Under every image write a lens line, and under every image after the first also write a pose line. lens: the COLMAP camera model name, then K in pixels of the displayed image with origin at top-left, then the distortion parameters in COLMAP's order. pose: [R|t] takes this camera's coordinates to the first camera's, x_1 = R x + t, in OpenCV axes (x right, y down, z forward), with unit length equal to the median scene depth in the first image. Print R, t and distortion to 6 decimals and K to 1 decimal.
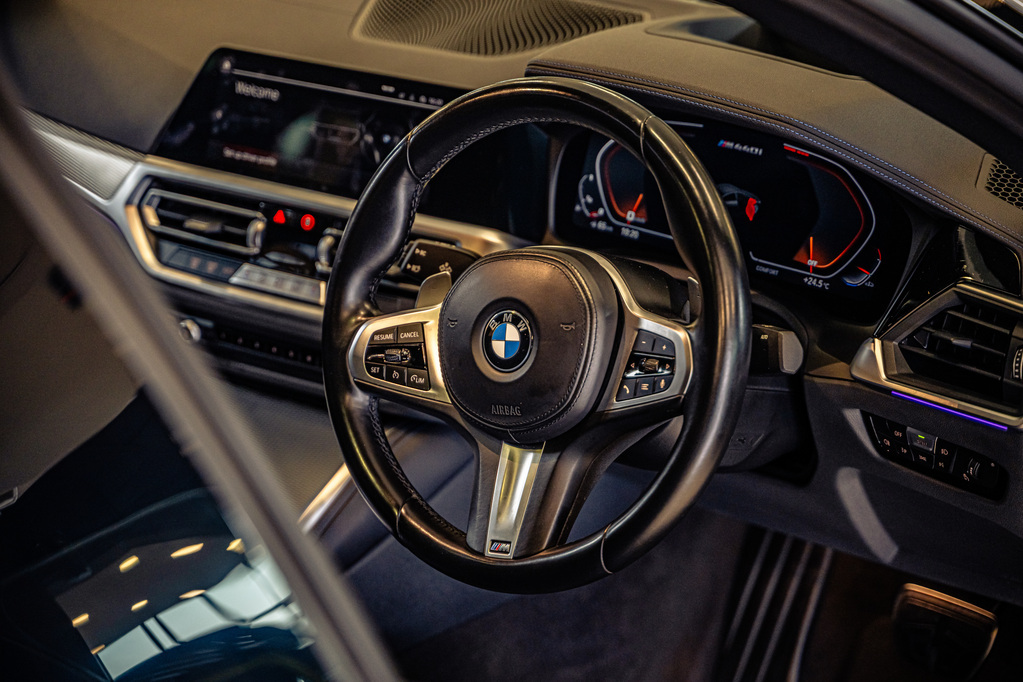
lens RADIAL K [[2204.4, 0, 511.5], [0, 2204.4, 341.0], [0, 0, 1]] dist [-0.011314, -0.375555]
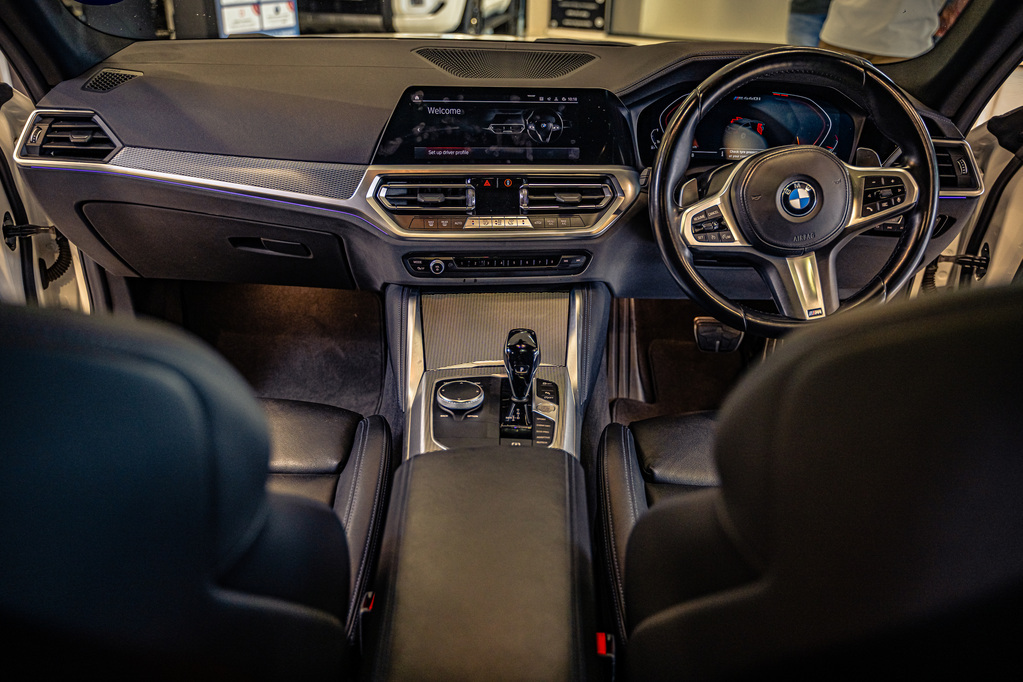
lens RADIAL K [[817.5, 0, 511.5], [0, 817.5, 341.0], [0, 0, 1]] dist [0.008502, -0.008304]
pose [[0.764623, -0.259764, 0.589809, -0.486697], [0.212615, 0.965610, 0.149643, -0.030353], [-0.608397, 0.010982, 0.793557, 0.507605]]
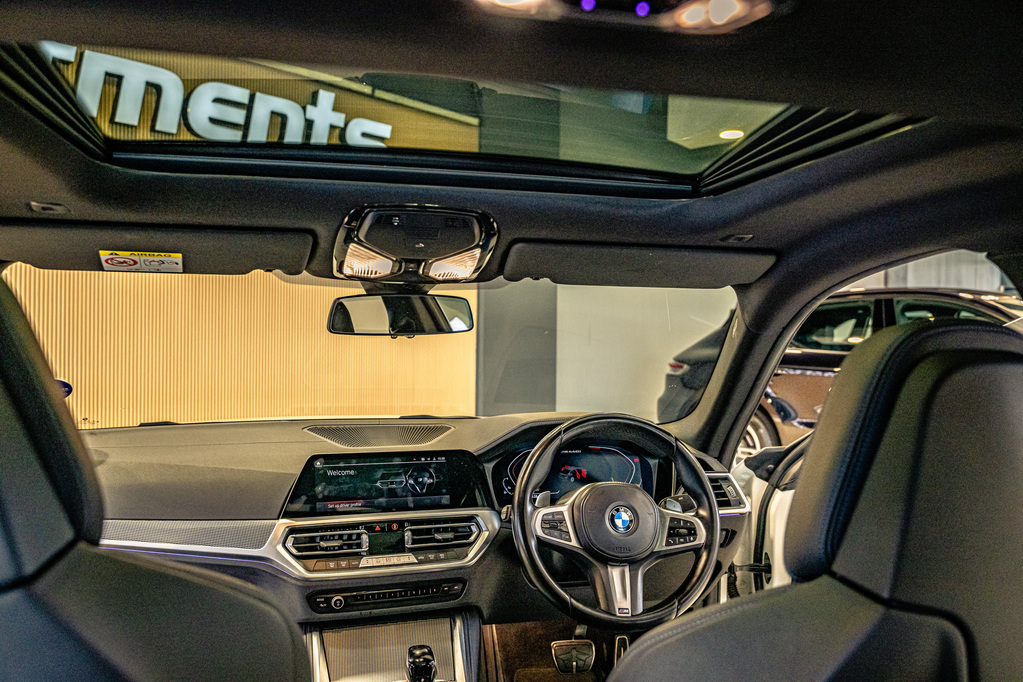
lens RADIAL K [[817.5, 0, 511.5], [0, 817.5, 341.0], [0, 0, 1]] dist [0.008502, -0.008304]
pose [[0.607405, 0.003811, 0.794383, -0.630728], [0.286374, 0.931700, -0.223438, -0.013775], [-0.740979, 0.363207, 0.564828, 0.426894]]
